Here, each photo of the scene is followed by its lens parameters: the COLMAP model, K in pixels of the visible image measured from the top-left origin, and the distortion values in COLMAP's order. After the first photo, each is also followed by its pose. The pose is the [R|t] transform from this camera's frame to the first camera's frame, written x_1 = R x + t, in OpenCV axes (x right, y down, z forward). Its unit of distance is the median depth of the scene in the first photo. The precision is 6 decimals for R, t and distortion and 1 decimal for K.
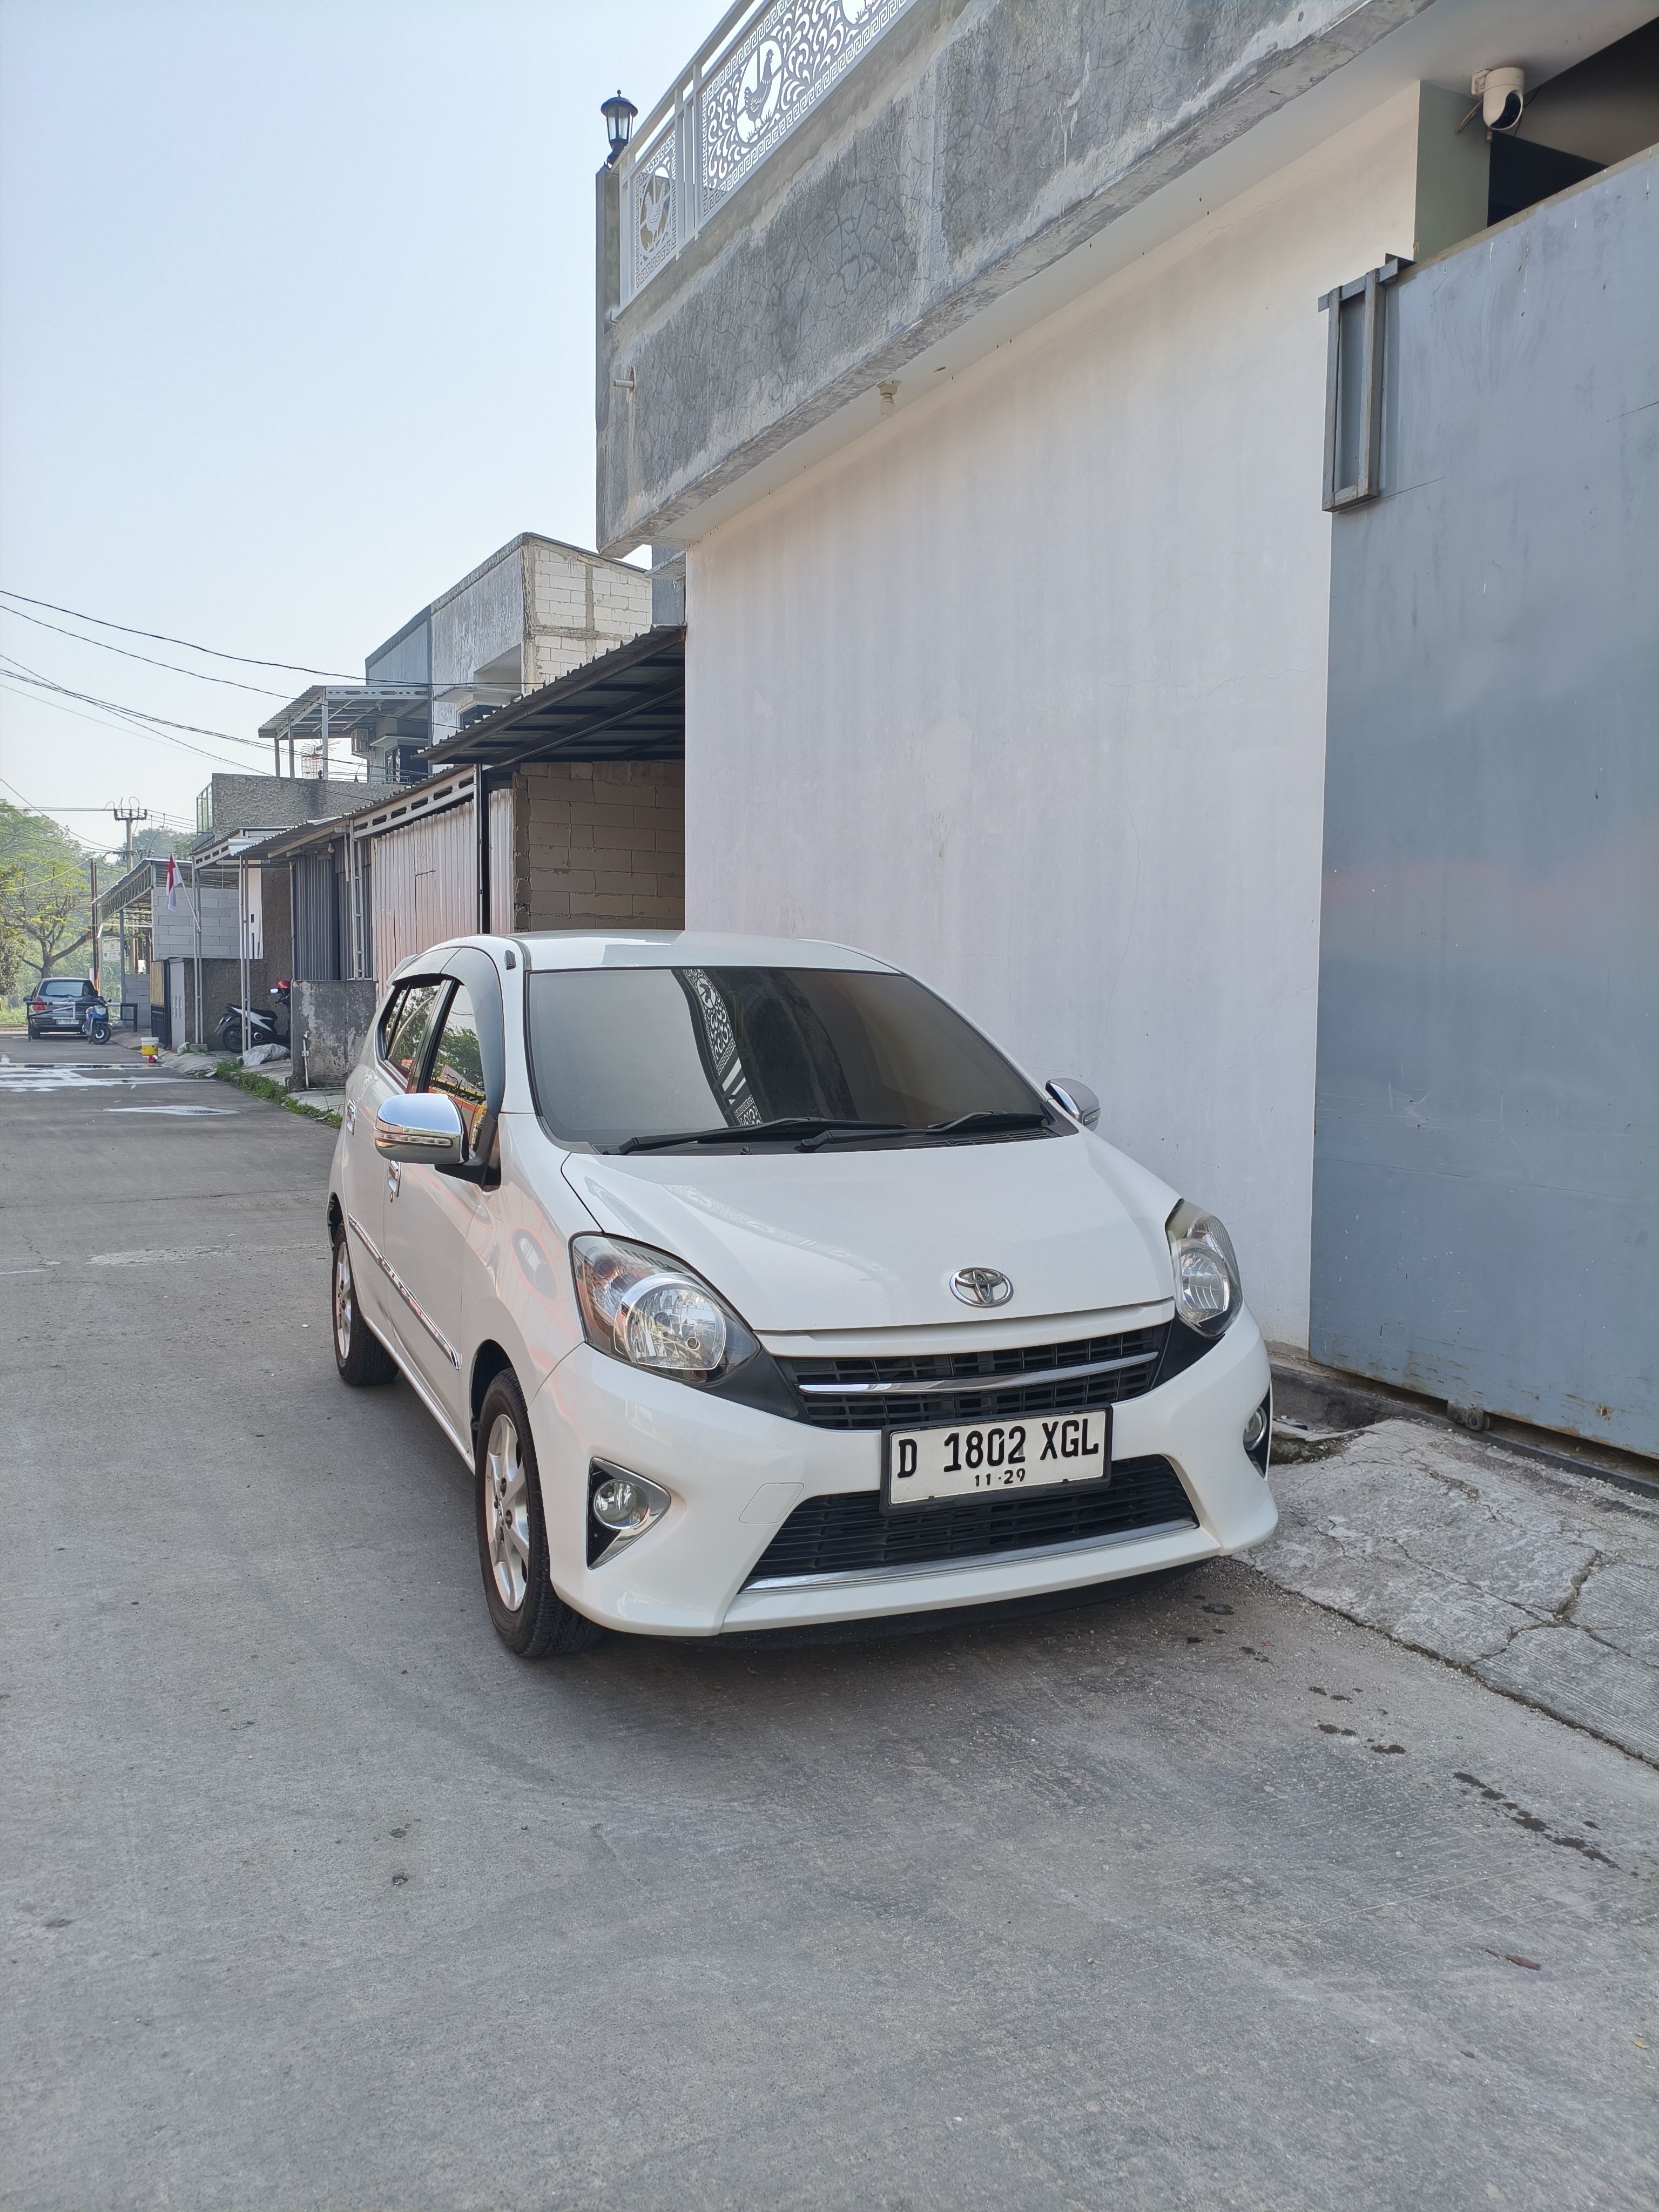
lens RADIAL K [[1704.6, 0, 832.7], [0, 1704.6, 1110.5], [0, 0, 1]] dist [0.024741, -0.047872]
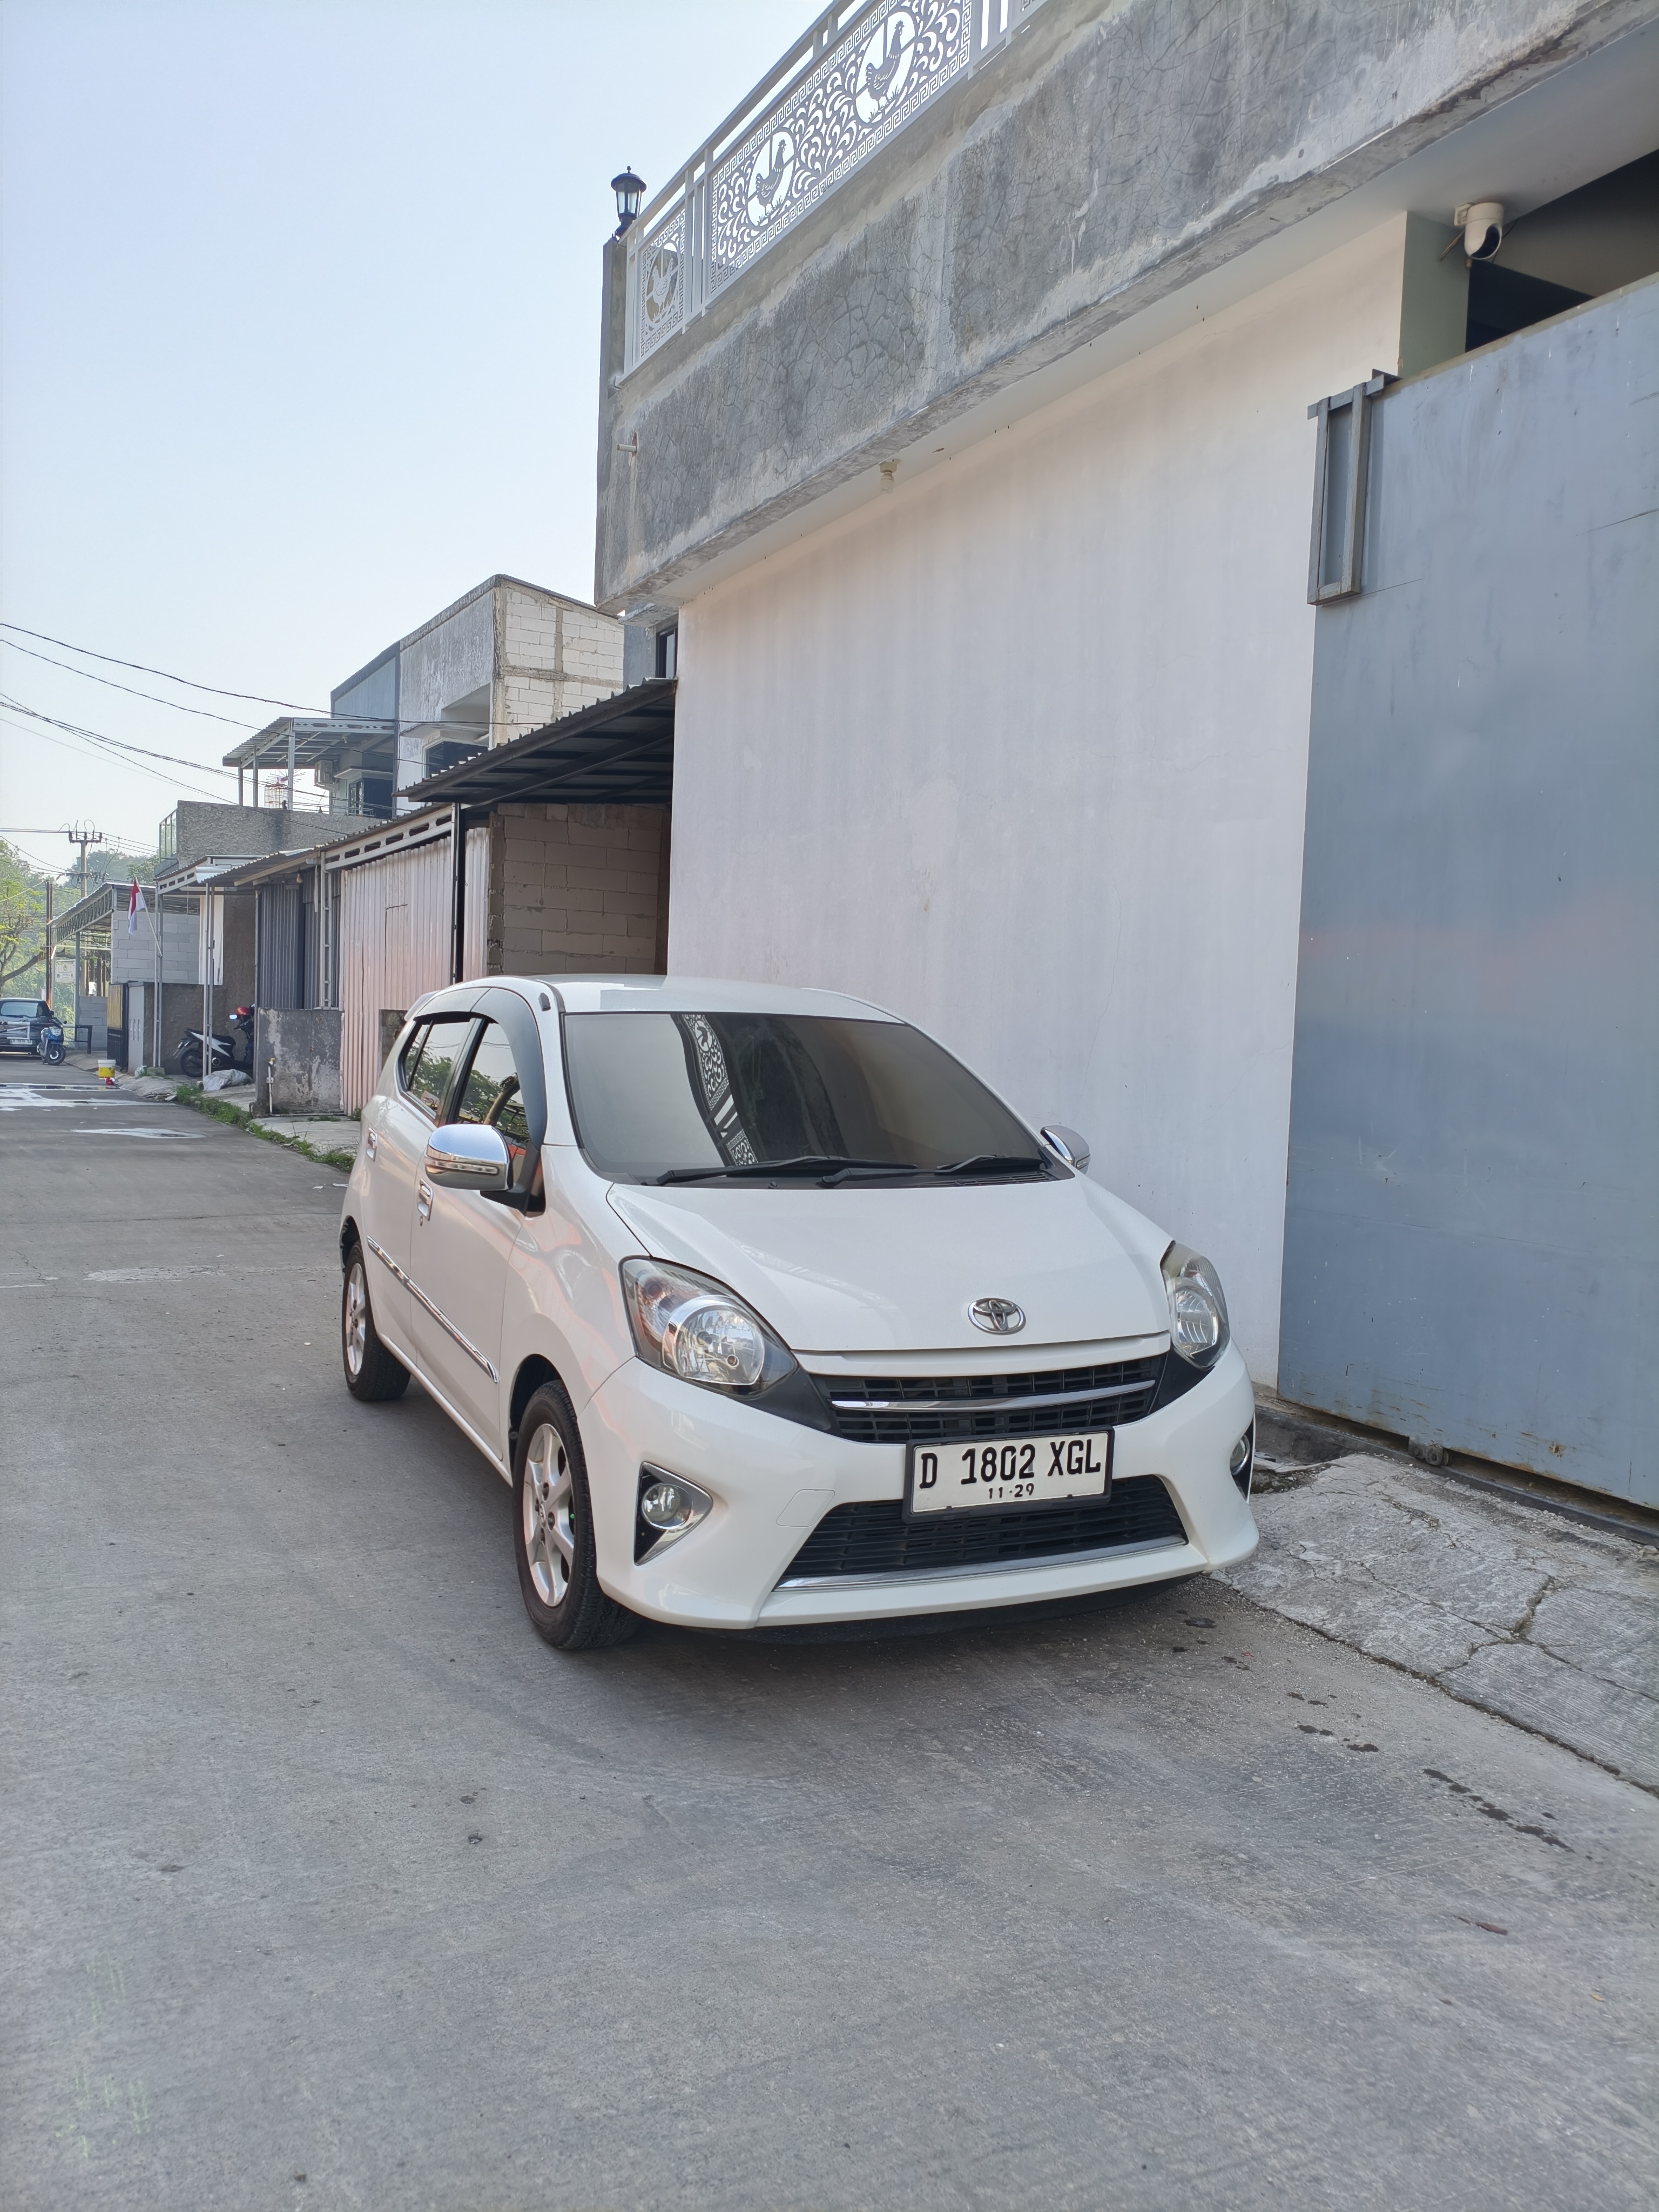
lens RADIAL K [[1704.6, 0, 797.2], [0, 1704.6, 1117.0], [0, 0, 1]] dist [0.024741, -0.047872]
pose [[0.999531, 0.026680, 0.015056, -0.059060], [-0.026376, 0.999451, -0.020069, 0.001923], [-0.015584, 0.019663, 0.999685, -0.087924]]
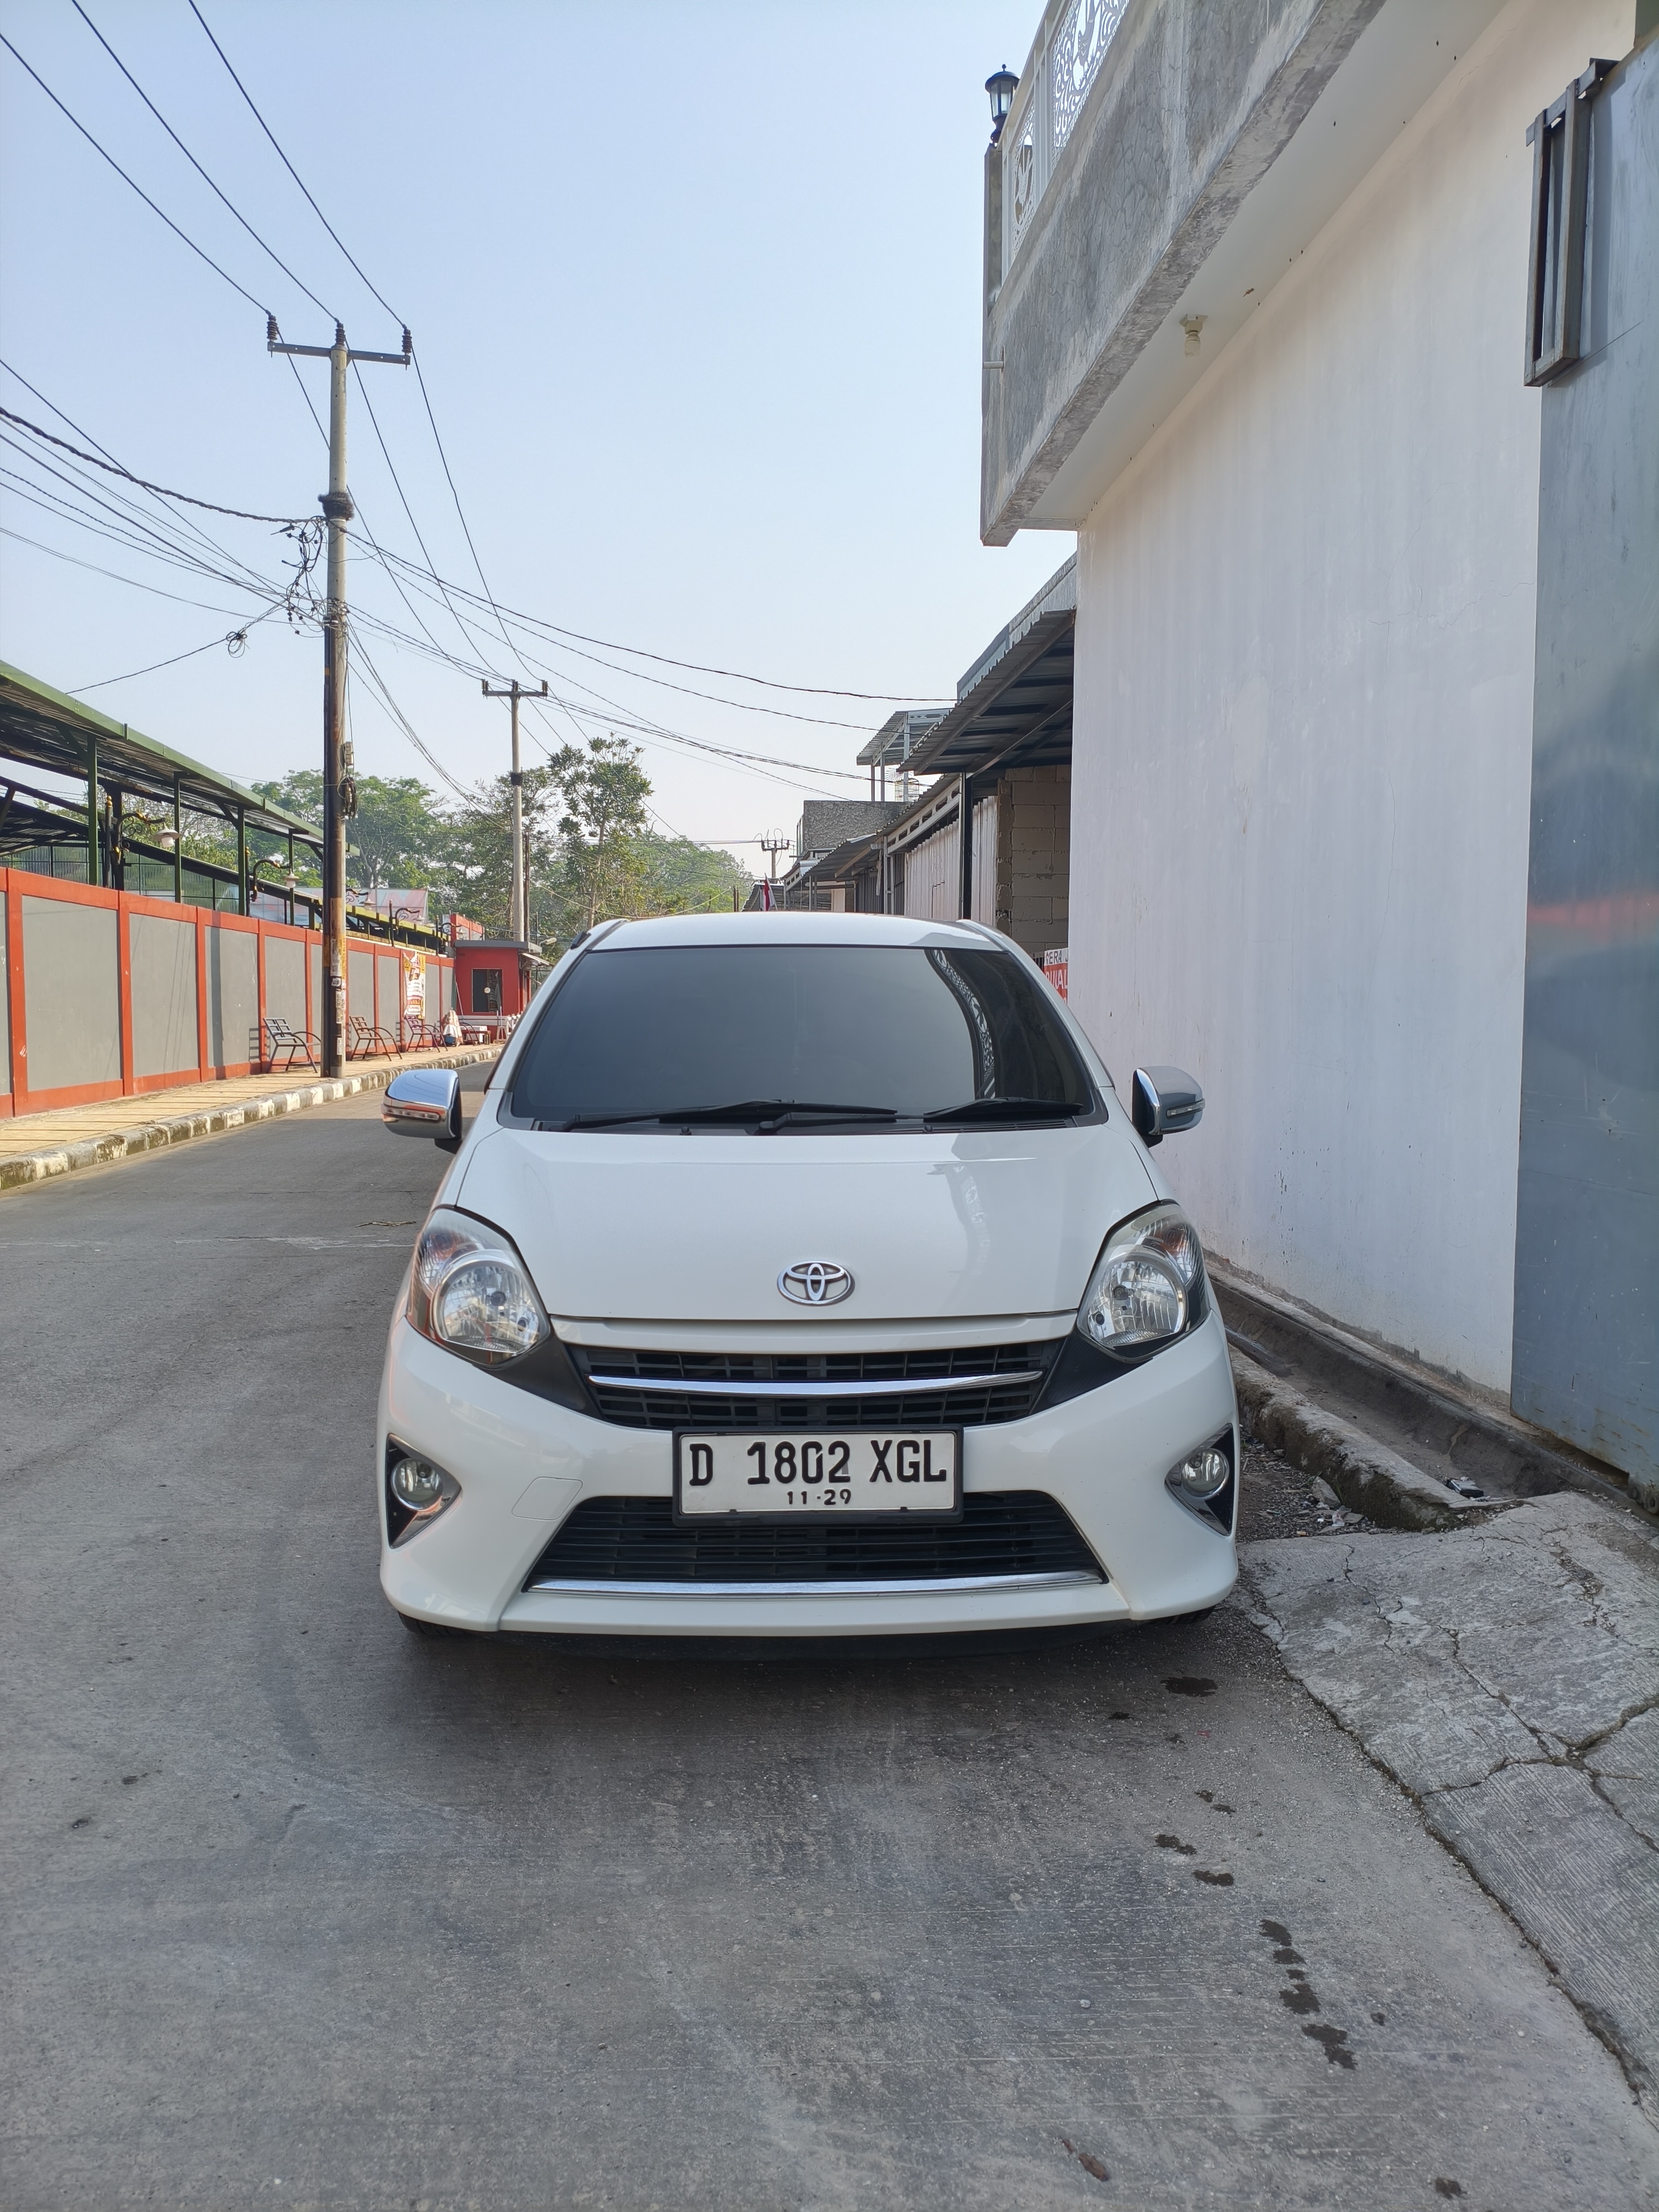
lens RADIAL K [[1704.6, 0, 863.8], [0, 1704.6, 1125.0], [0, 0, 1]] dist [0.024741, -0.047872]
pose [[0.934325, 0.021805, -0.355754, 0.417604], [-0.022674, 0.999741, 0.001726, 0.018350], [0.355699, 0.006454, 0.934578, 0.169464]]
